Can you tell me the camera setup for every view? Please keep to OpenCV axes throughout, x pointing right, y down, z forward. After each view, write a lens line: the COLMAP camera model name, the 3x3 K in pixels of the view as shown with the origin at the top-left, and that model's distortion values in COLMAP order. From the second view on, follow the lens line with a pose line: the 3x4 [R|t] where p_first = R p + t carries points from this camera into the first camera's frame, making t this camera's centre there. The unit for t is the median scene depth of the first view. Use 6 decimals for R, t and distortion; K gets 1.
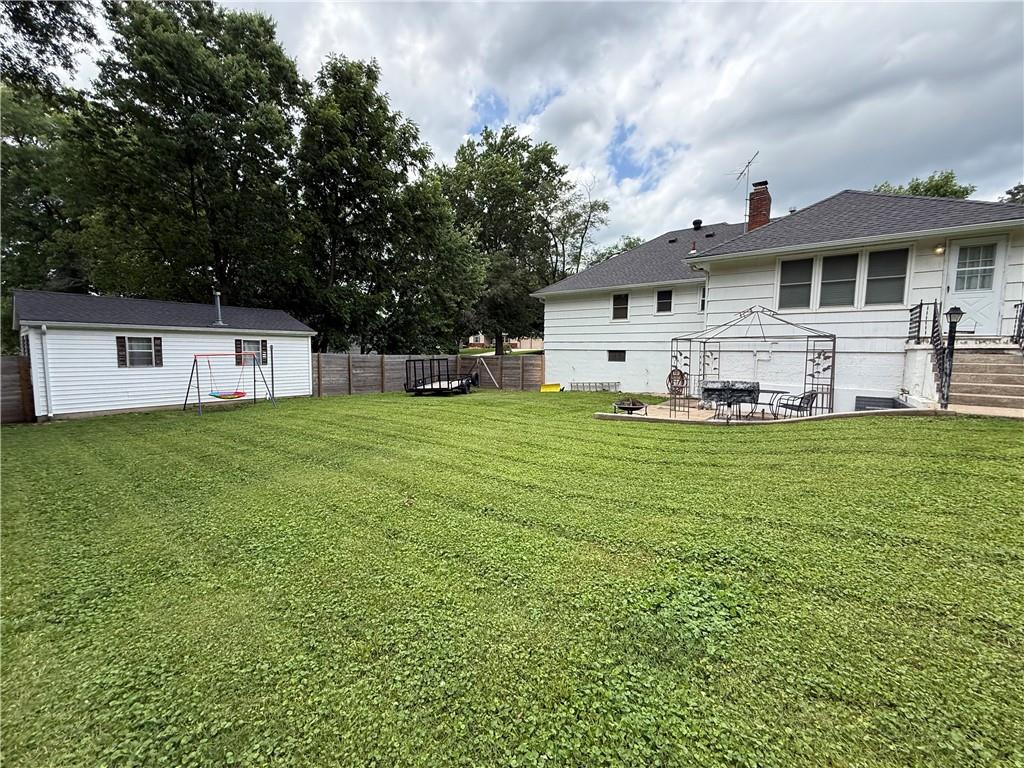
lens RADIAL K [[408.6, 0, 509.5], [0, 408.6, 384.8], [0, 0, 1]] dist [0.001236, -0.000179]
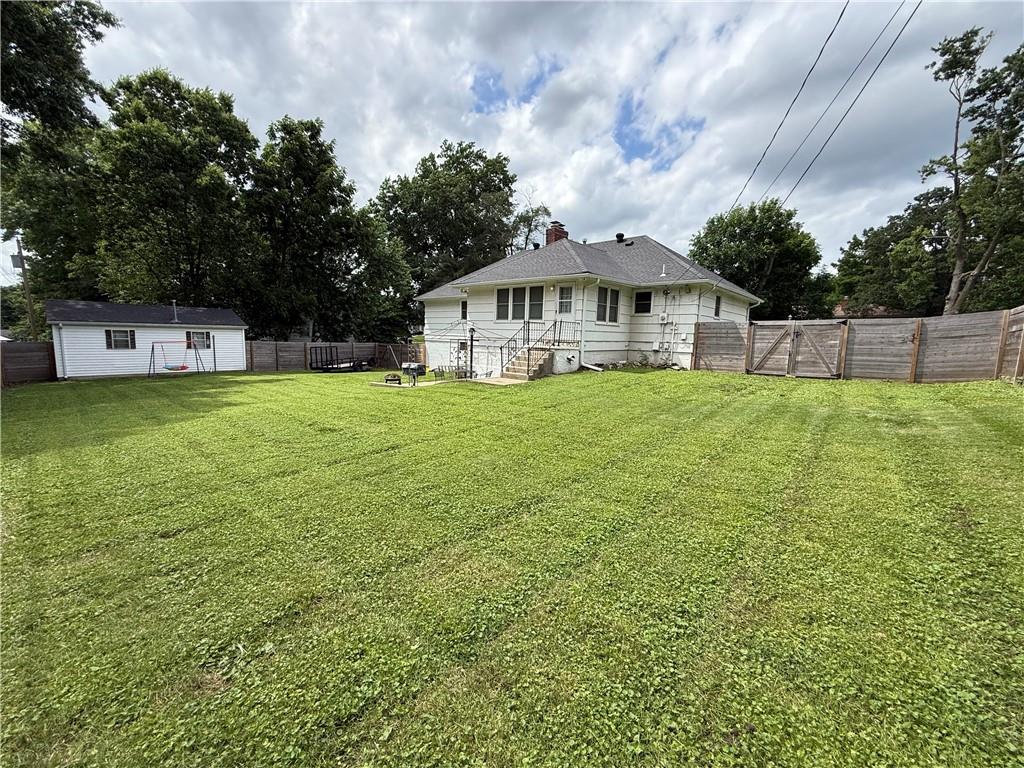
lens RADIAL K [[408.6, 0, 509.5], [0, 408.6, 384.8], [0, 0, 1]] dist [0.001236, -0.000179]
pose [[0.997995, 0.022951, -0.058992, 0.569398], [-0.020842, 0.999130, 0.036111, 0.005259], [0.059769, -0.034809, 0.997605, -0.407026]]
